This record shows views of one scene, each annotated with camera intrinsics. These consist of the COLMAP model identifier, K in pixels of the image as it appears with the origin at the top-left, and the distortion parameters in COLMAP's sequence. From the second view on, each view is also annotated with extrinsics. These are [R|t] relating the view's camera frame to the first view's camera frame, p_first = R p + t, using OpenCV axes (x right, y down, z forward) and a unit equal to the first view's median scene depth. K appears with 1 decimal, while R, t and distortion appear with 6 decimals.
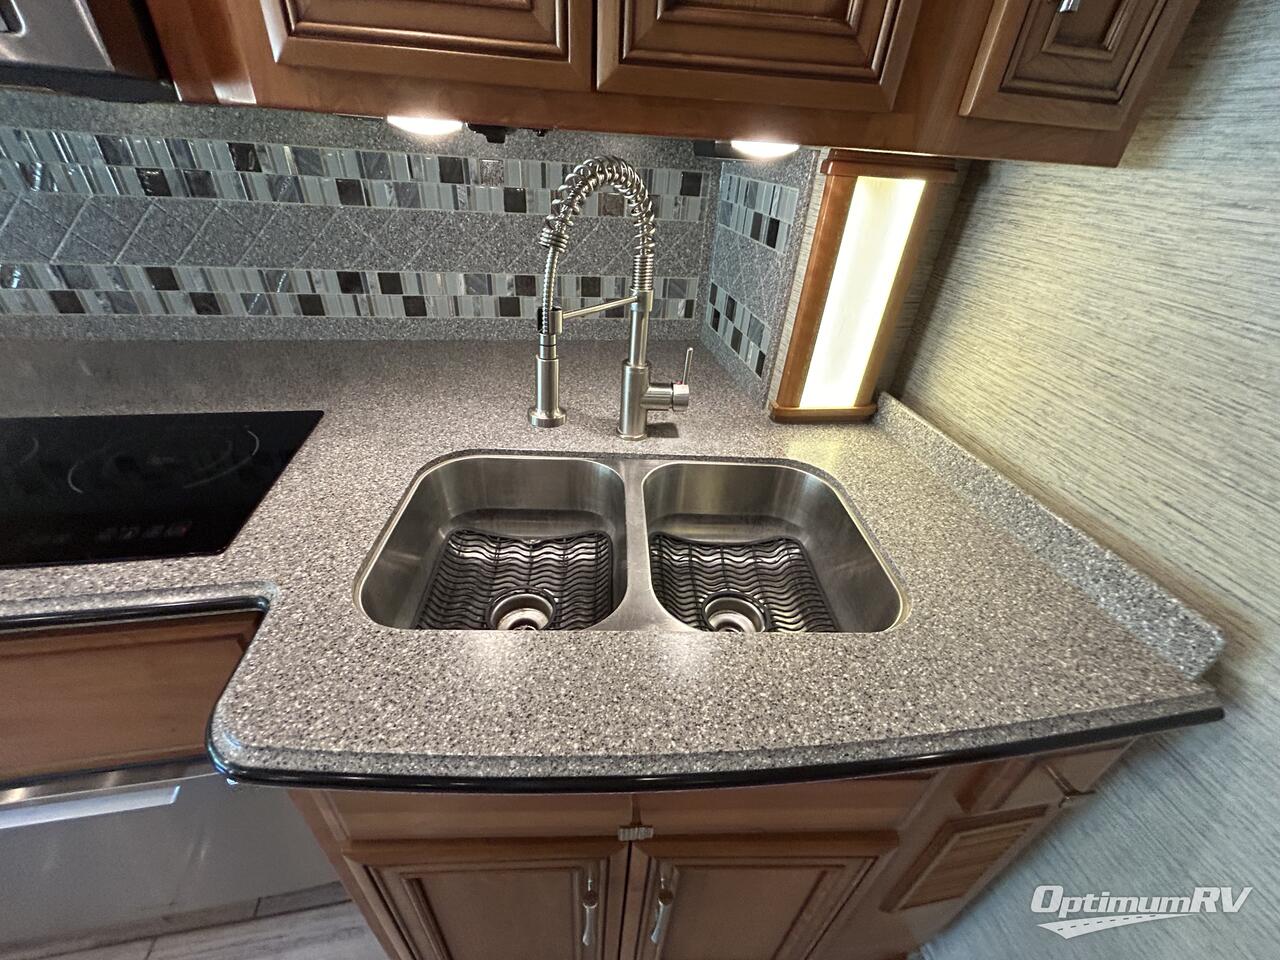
lens RADIAL K [[513.8, 0, 641.2], [0, 513.8, 477.6], [0, 0, 1]] dist [-0.001036, 0.000096]
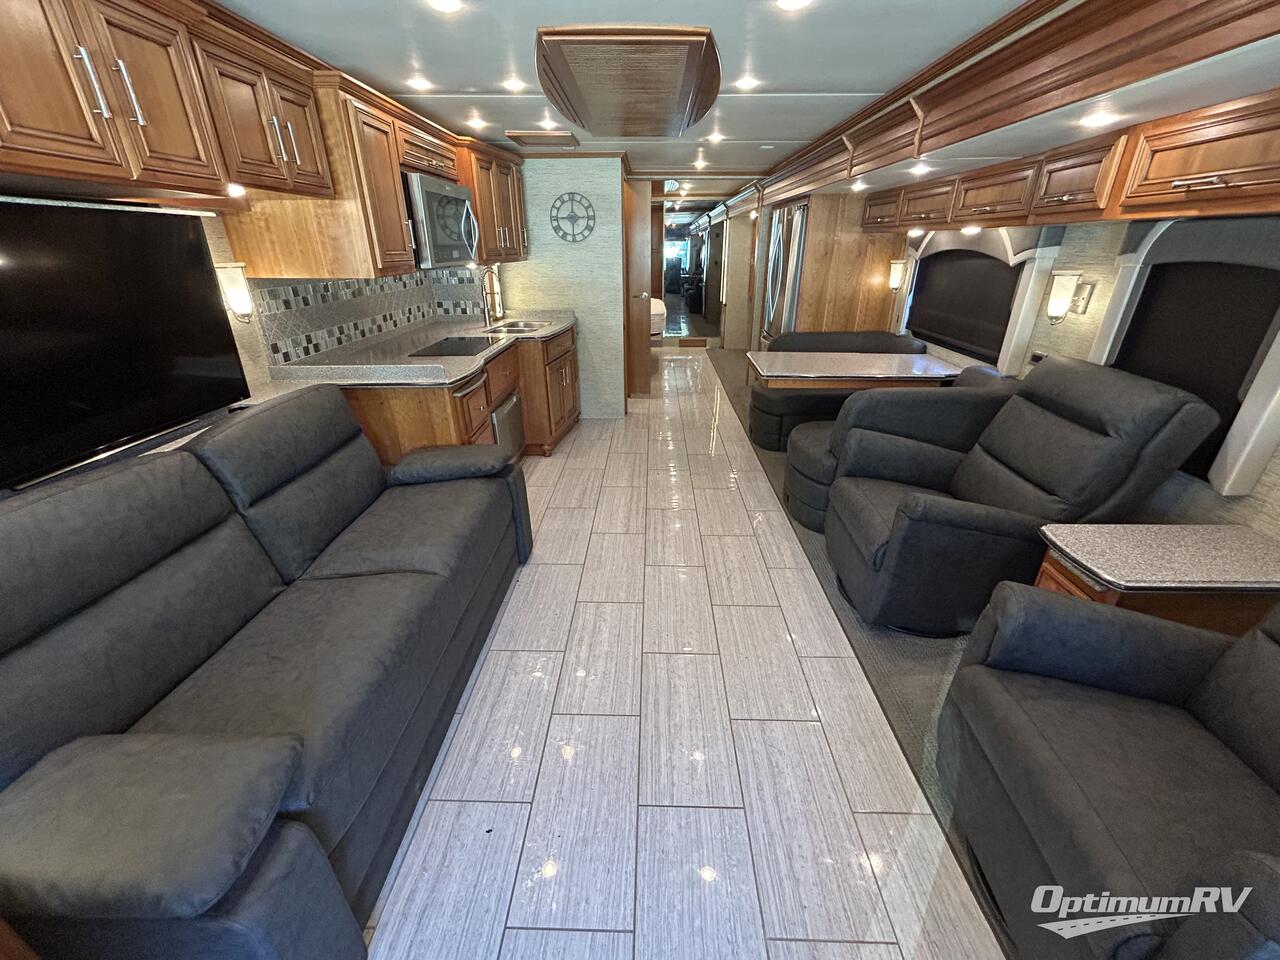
lens RADIAL K [[513.8, 0, 639.2], [0, 513.8, 477.3], [0, 0, 1]] dist [-0.001036, 0.000096]
pose [[0.209048, -0.459439, 0.863258, -3.788543], [0.557696, 0.781147, 0.280686, 0.367704], [-0.803290, 0.422759, 0.419524, -1.186599]]
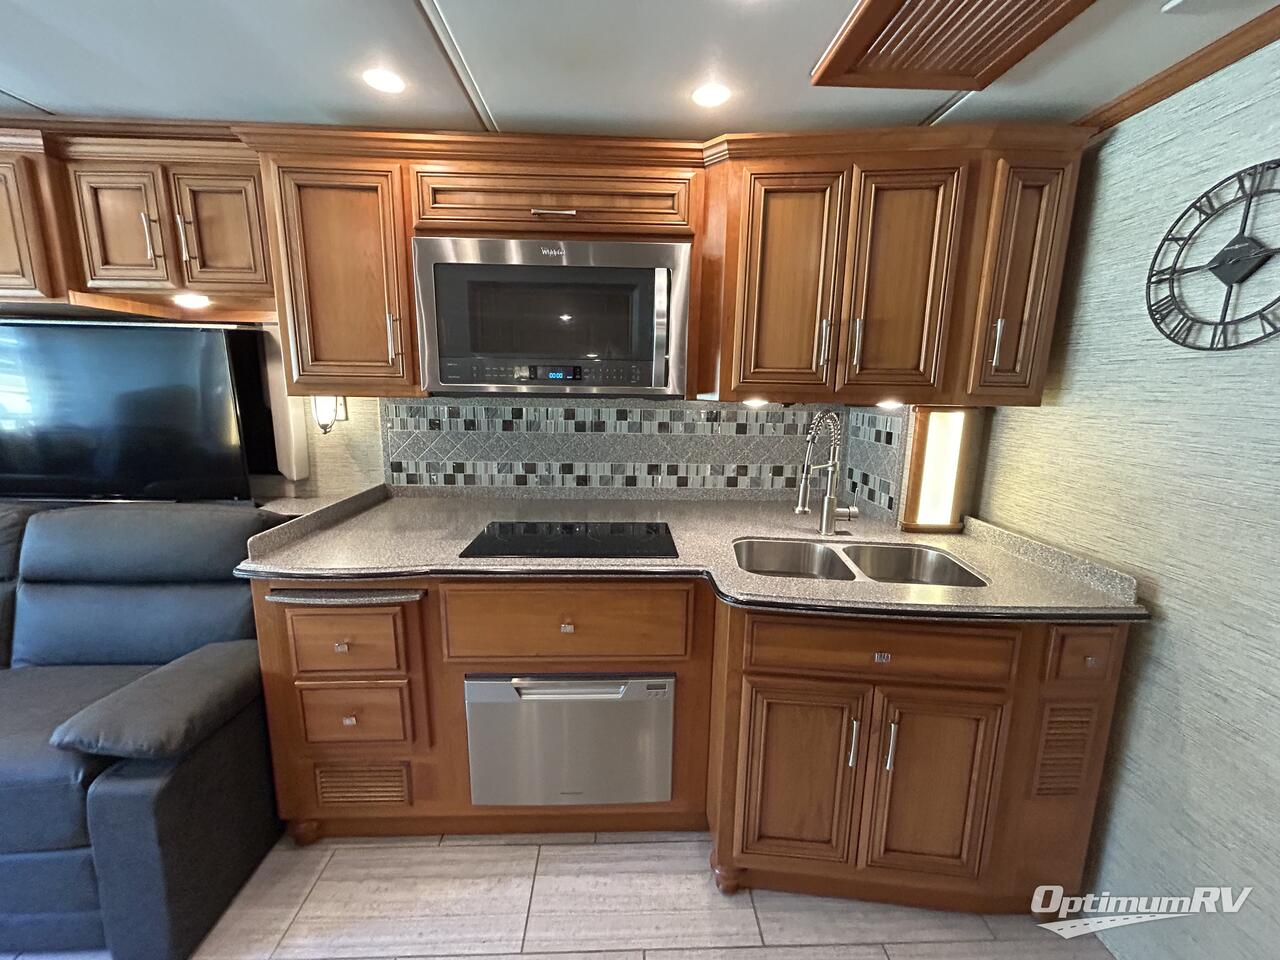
lens RADIAL K [[513.8, 0, 643.3], [0, 513.8, 478.2], [0, 0, 1]] dist [-0.001036, 0.000096]
pose [[0.988946, -0.018476, -0.147121, -0.383140], [-0.041381, 0.918395, -0.393494, 0.473356], [0.142386, 0.395233, 0.907479, -0.852806]]
